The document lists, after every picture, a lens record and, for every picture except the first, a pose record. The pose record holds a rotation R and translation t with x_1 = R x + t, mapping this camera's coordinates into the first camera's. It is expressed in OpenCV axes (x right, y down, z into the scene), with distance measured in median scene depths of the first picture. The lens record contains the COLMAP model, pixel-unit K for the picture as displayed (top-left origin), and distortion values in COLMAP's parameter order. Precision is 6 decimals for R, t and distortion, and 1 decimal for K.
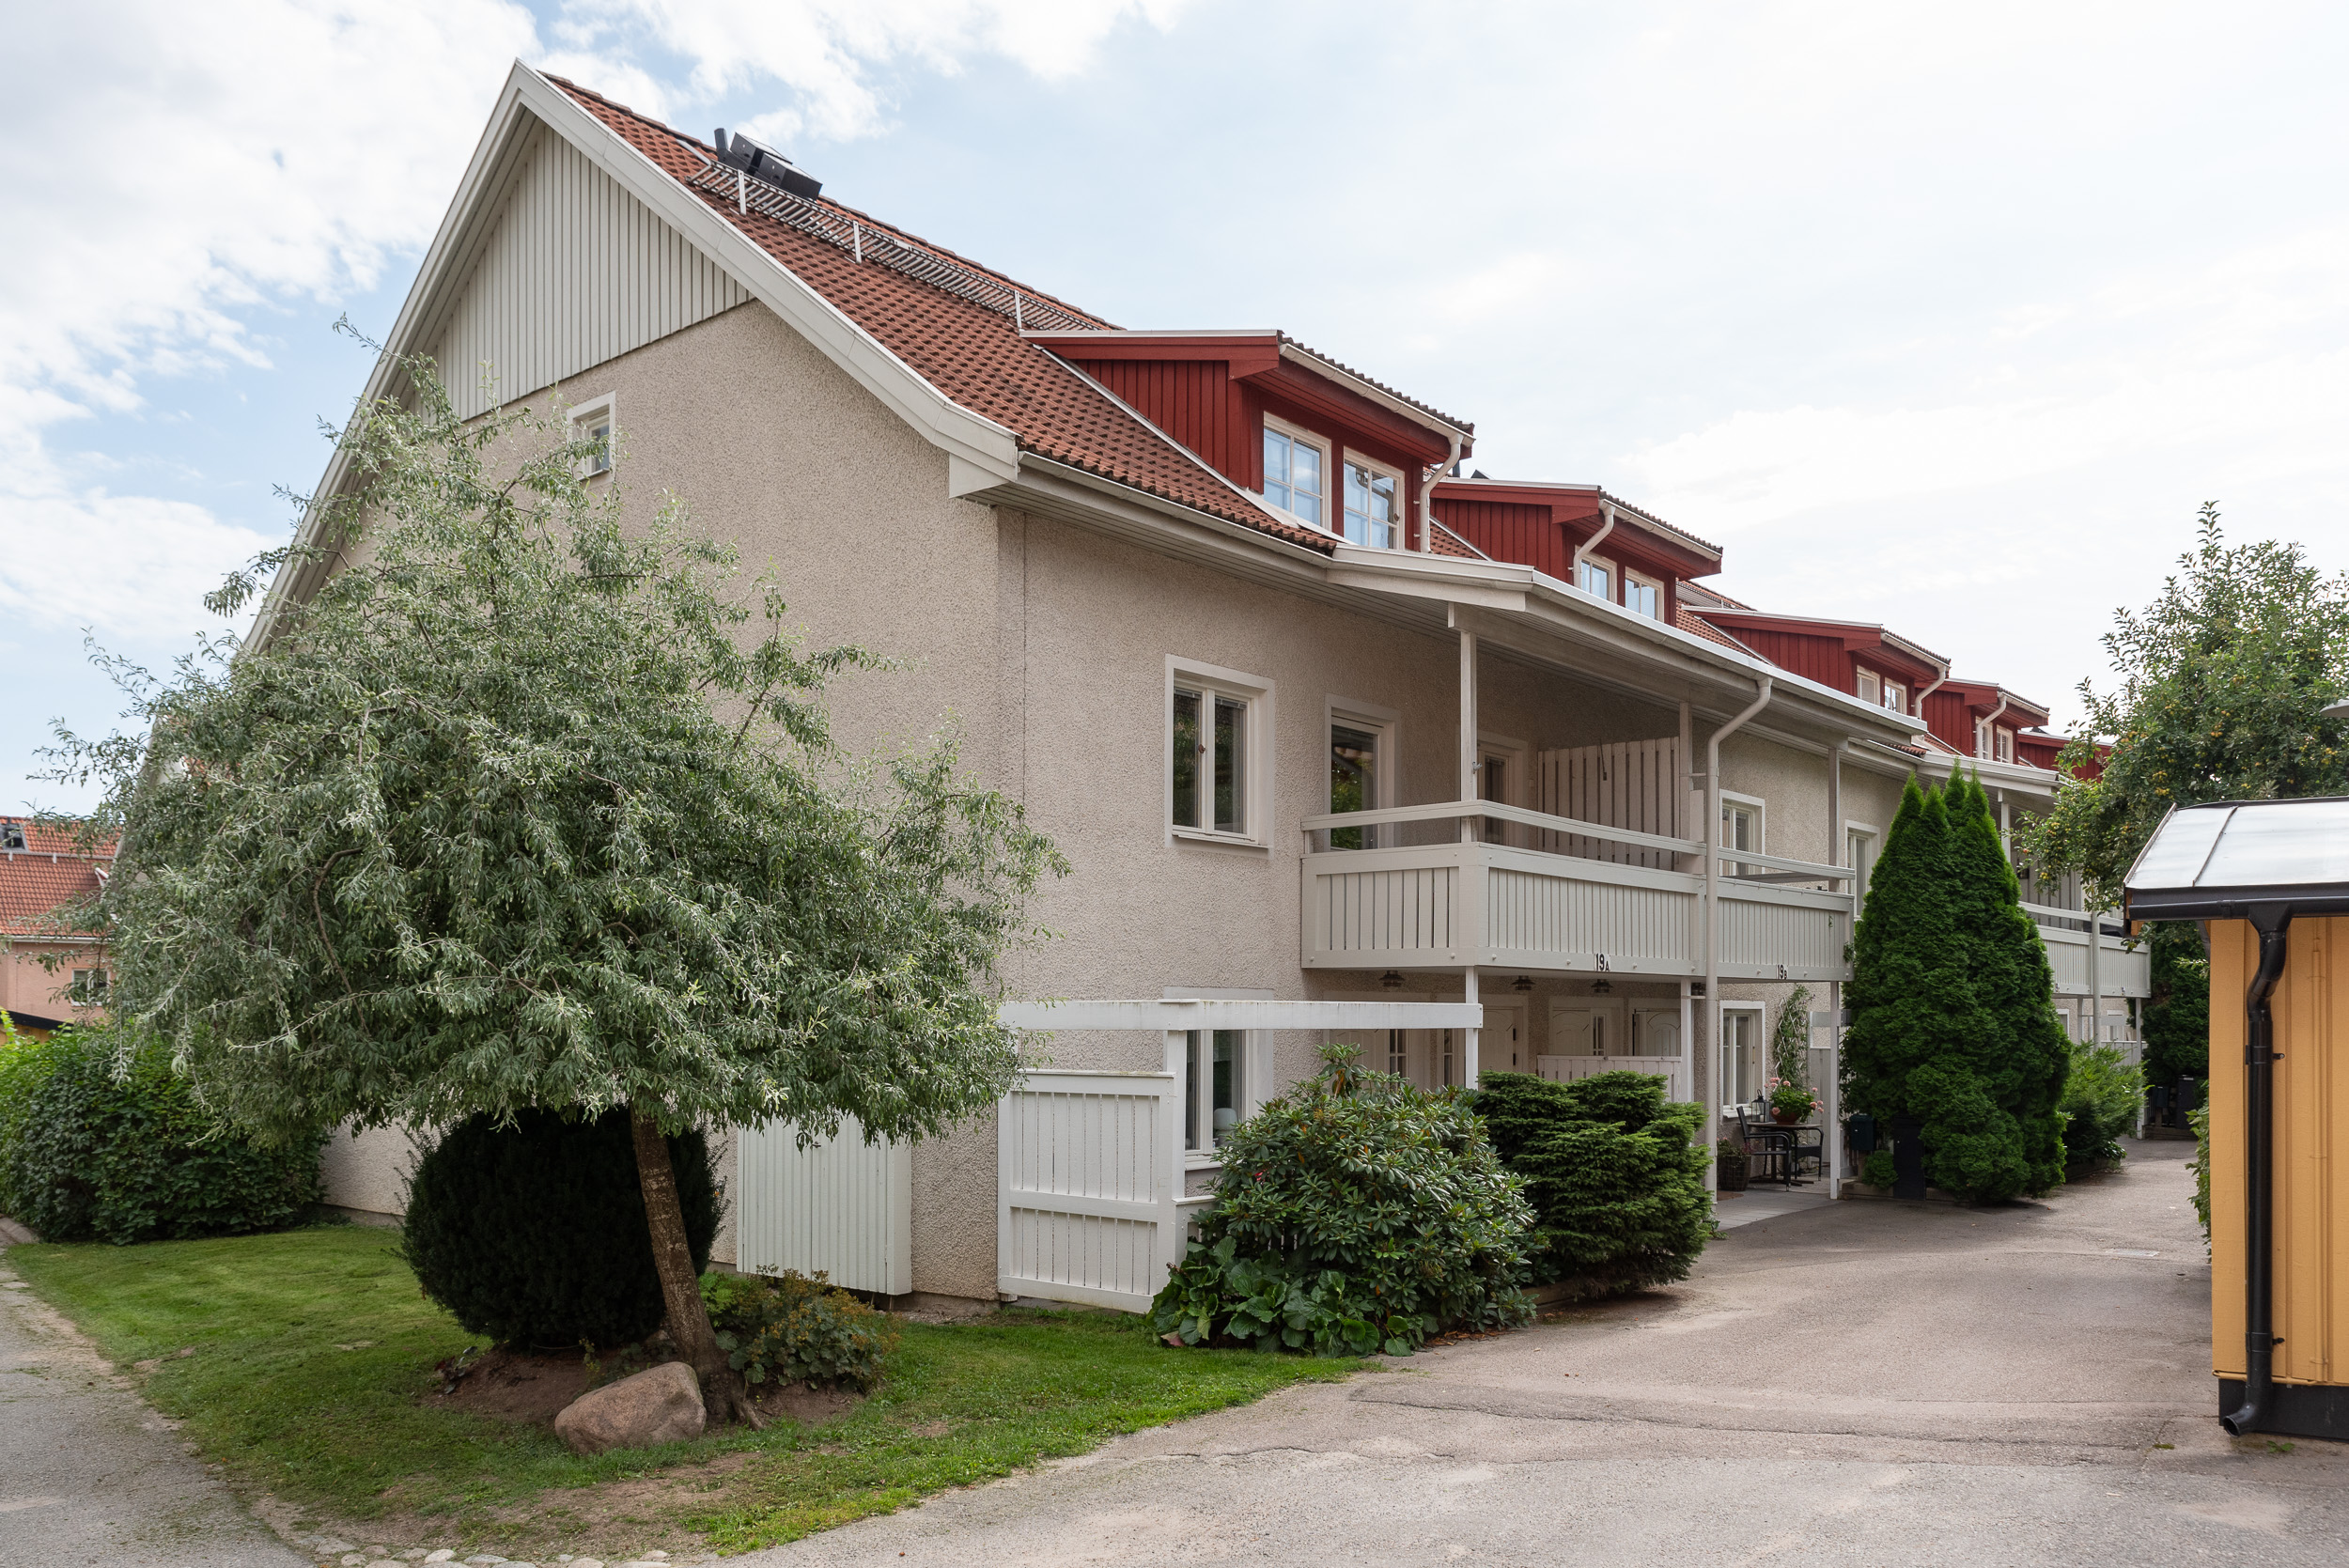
lens RADIAL K [[1765.3, 0, 1175.1], [0, 1765.3, 876.5], [0, 0, 1]] dist [0.014366, -0.000187]
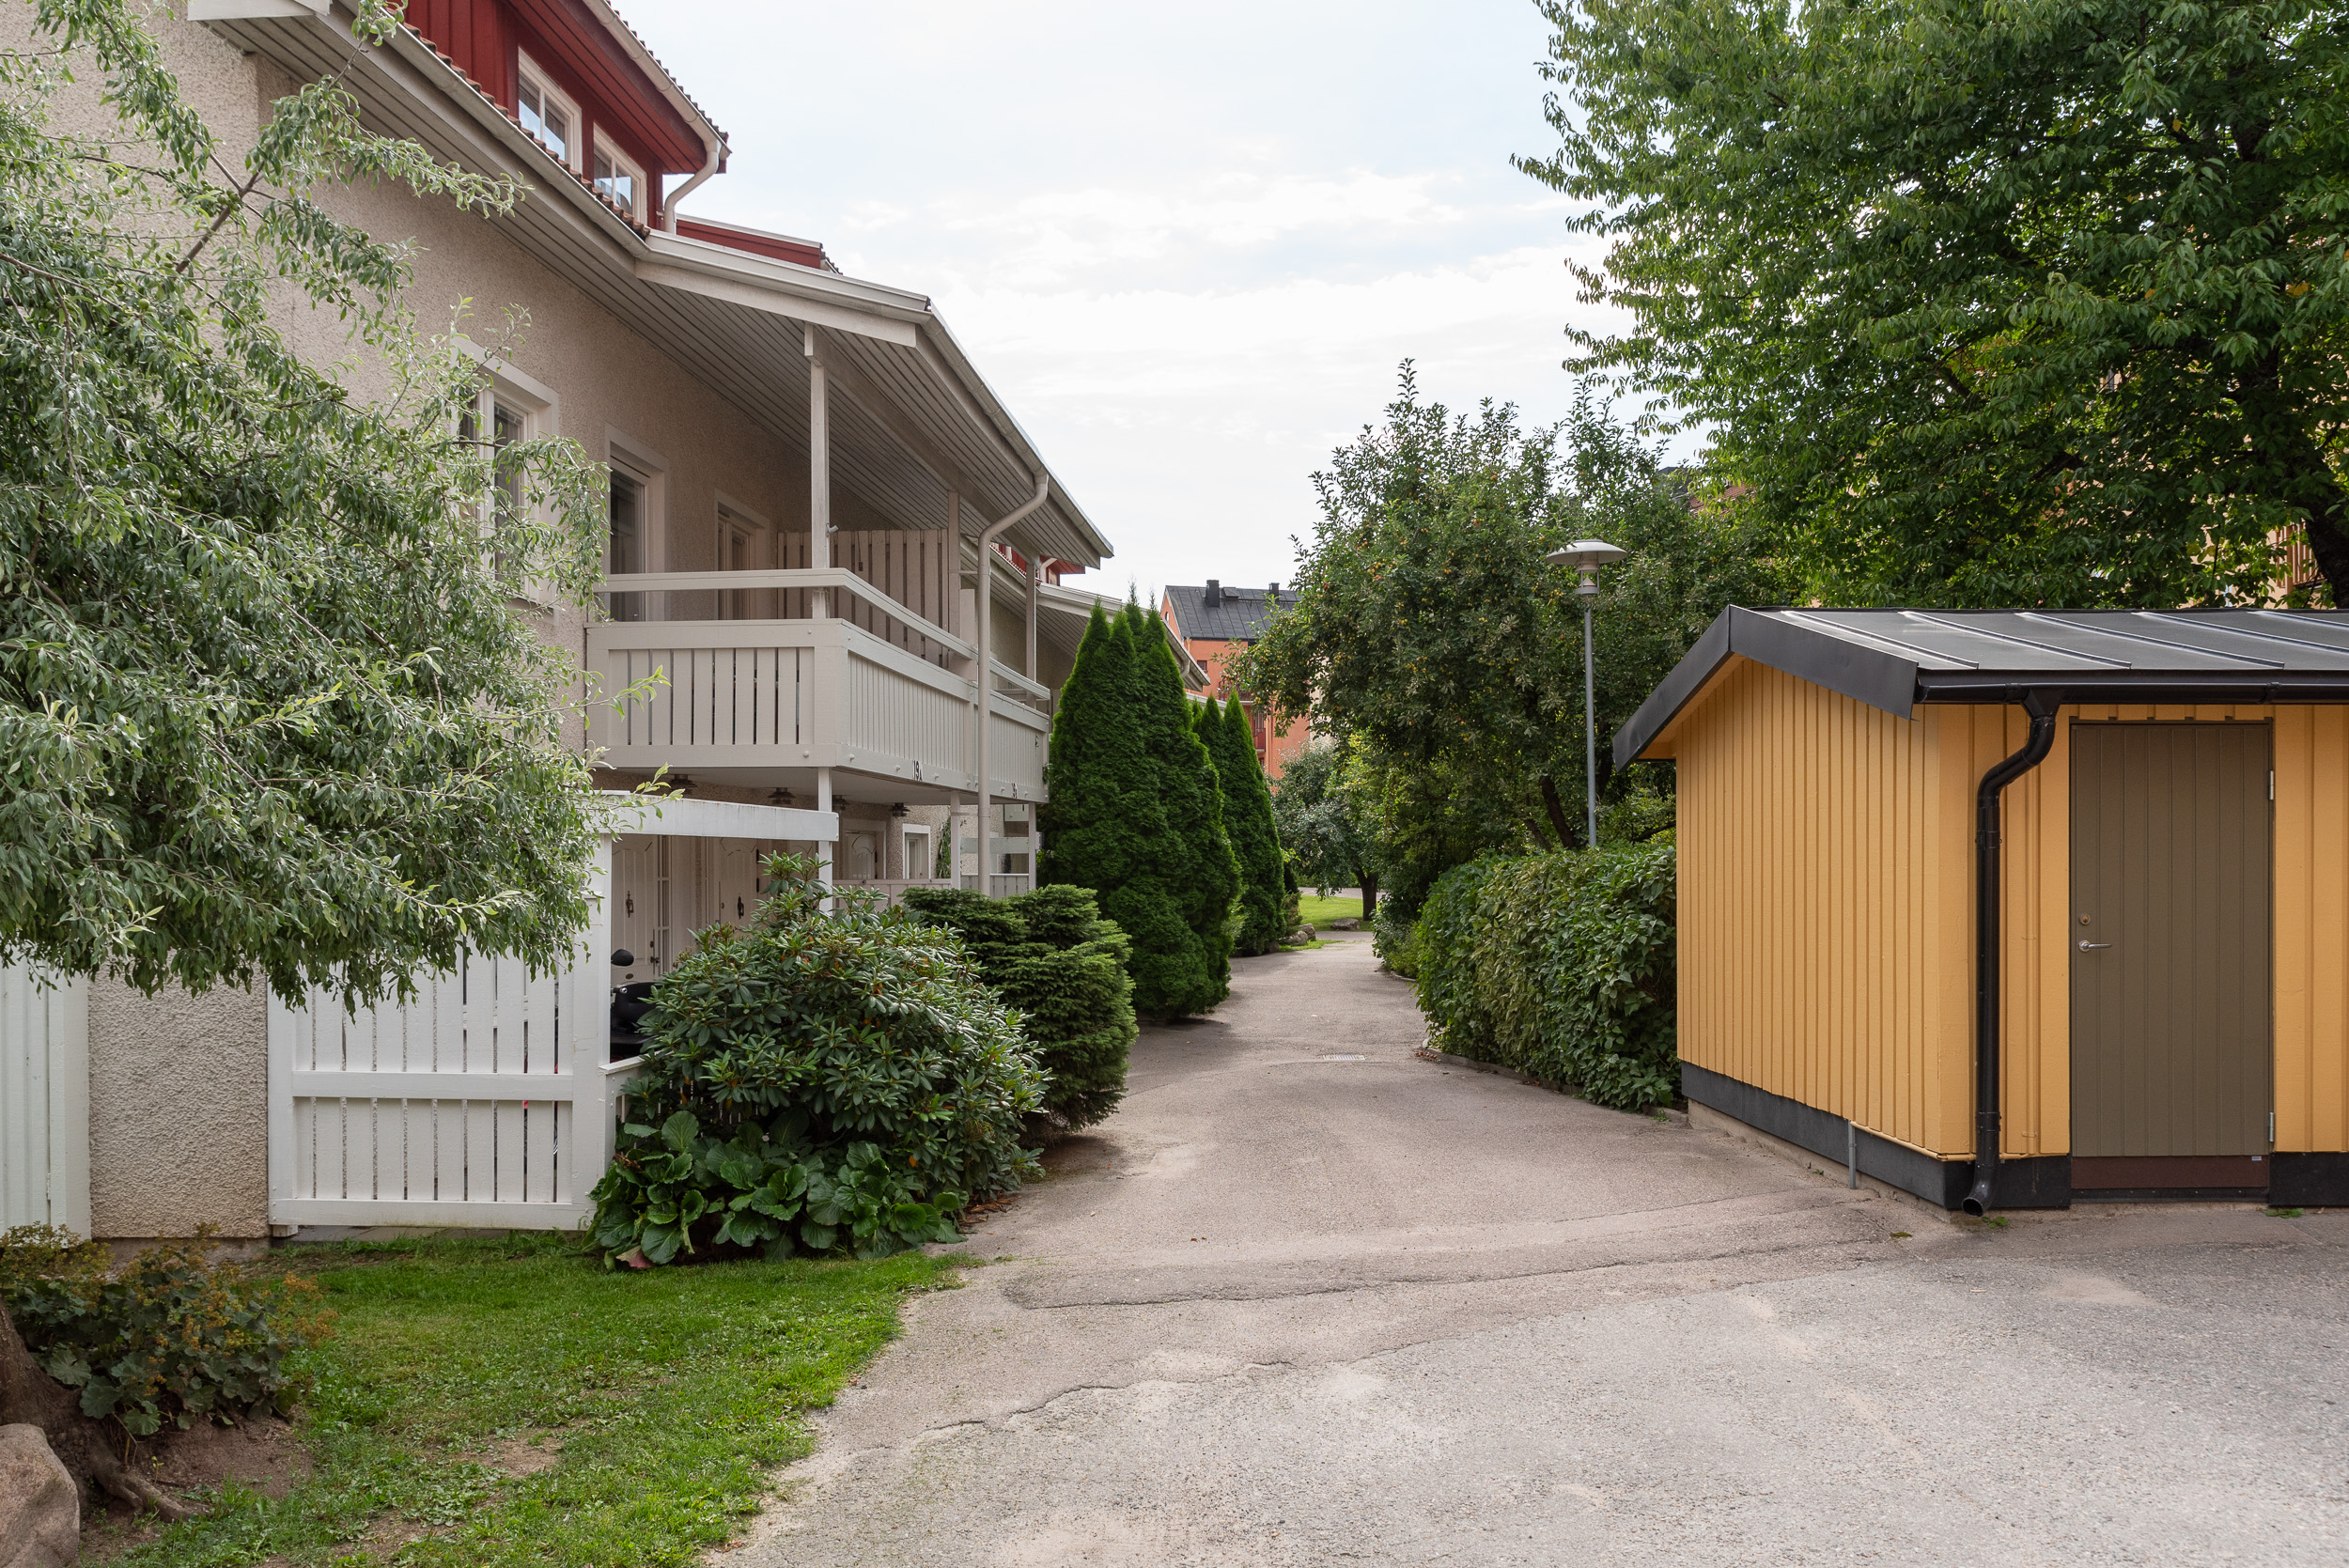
lens RADIAL K [[1792.2, 0, 1174.5], [0, 1792.2, 784.0], [0, 0, 1]] dist [0.010377, -0.001423]
pose [[0.821612, 0.020429, 0.569682, -0.230376], [-0.041319, 0.998863, 0.023772, 0.040895], [-0.568548, -0.043070, 0.821522, 0.273042]]
